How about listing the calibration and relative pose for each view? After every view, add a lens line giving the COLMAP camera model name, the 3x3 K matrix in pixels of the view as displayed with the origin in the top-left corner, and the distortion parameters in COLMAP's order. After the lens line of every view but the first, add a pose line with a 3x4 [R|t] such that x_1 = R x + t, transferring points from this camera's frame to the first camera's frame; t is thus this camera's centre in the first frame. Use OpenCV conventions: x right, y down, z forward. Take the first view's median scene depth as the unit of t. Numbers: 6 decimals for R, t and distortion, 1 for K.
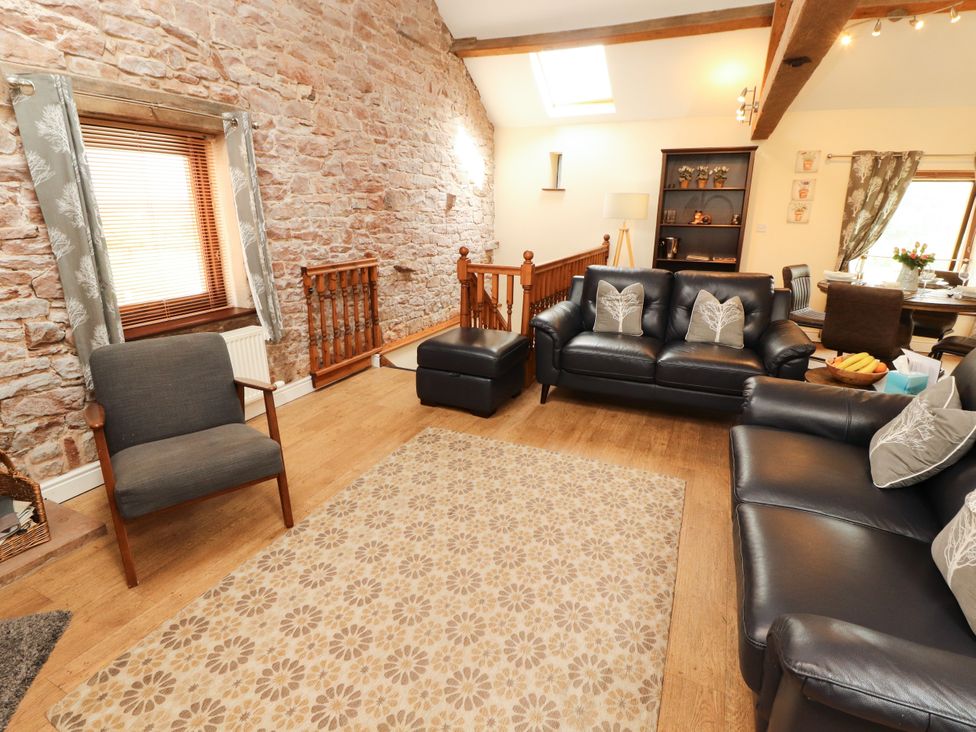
lens RADIAL K [[504.9, 0, 490.3], [0, 504.9, 353.1], [0, 0, 1]] dist [-0.002163, -0.011881]
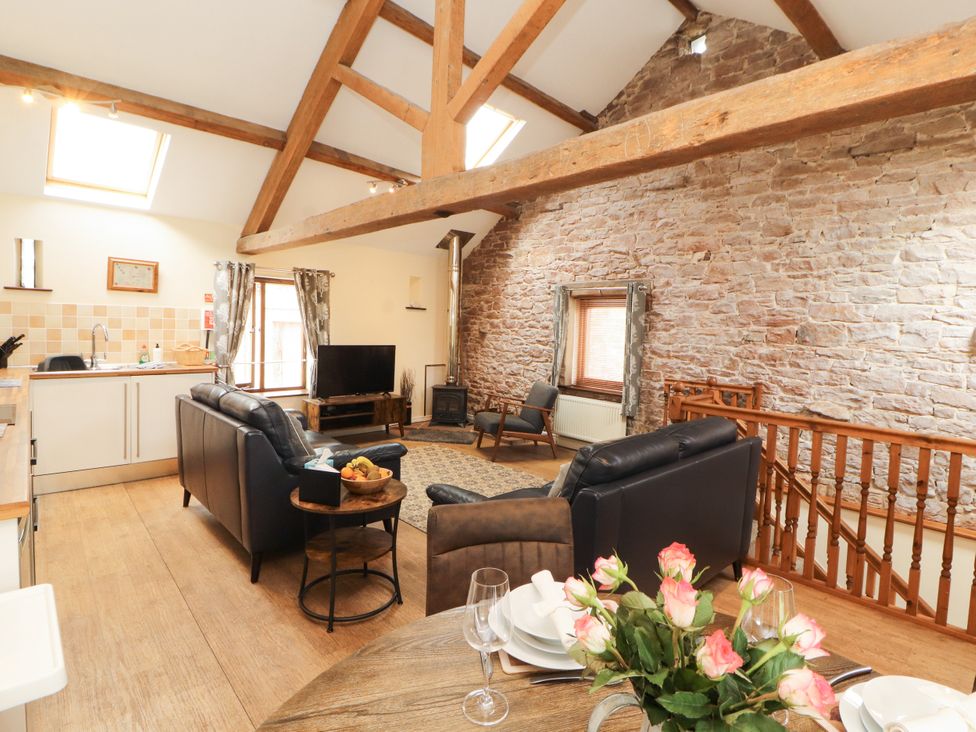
lens RADIAL K [[504.9, 0, 495.6], [0, 504.9, 348.5], [0, 0, 1]] dist [-0.002163, -0.011881]
pose [[-0.387922, 0.019878, -0.921478, 0.955782], [-0.292246, 0.945527, 0.143426, -0.268835], [0.874133, 0.324936, -0.360982, 0.929444]]
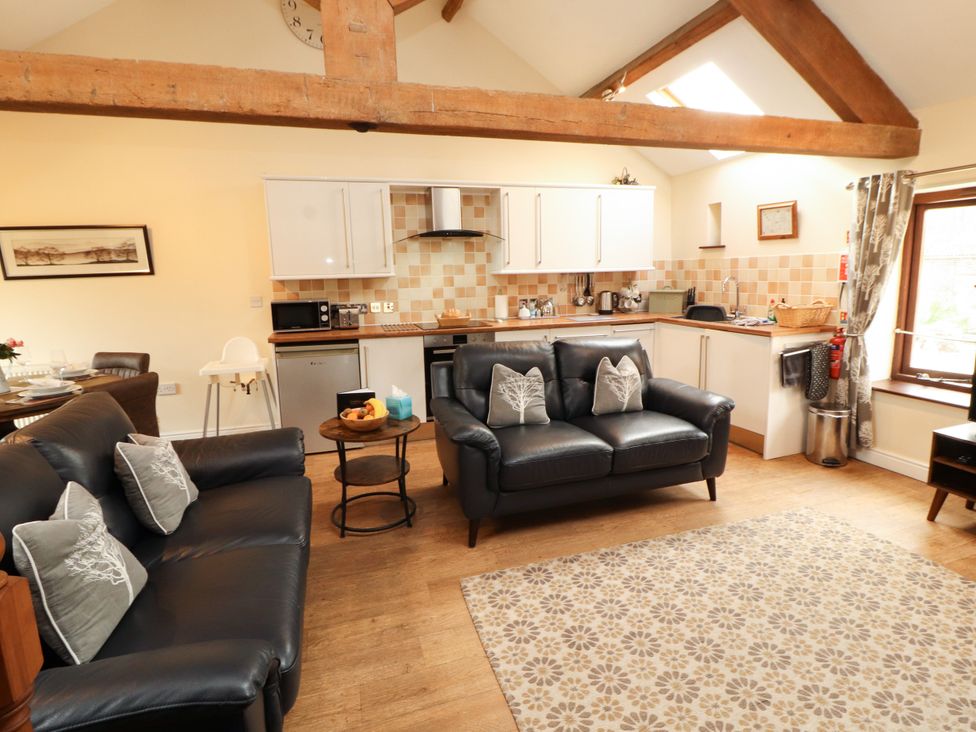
lens RADIAL K [[504.9, 0, 492.3], [0, 504.9, 350.6], [0, 0, 1]] dist [-0.002163, -0.011881]
pose [[-0.662133, -0.110156, 0.741246, -0.166475], [0.225359, 0.914081, 0.337148, -0.256363], [-0.714698, 0.390283, -0.580419, 0.854500]]
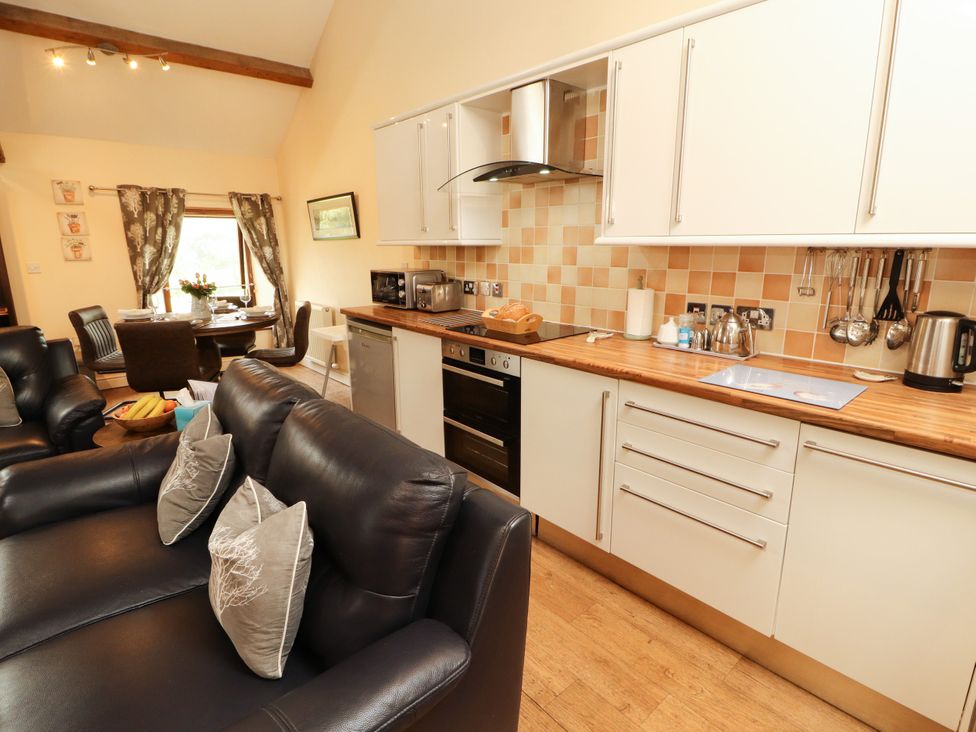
lens RADIAL K [[504.9, 0, 491.6], [0, 504.9, 355.7], [0, 0, 1]] dist [-0.002163, -0.011881]
pose [[0.407511, -0.206084, 0.889642, 0.113752], [0.259311, 0.960216, 0.103652, -0.001812], [-0.875609, 0.188455, 0.444739, 0.007596]]
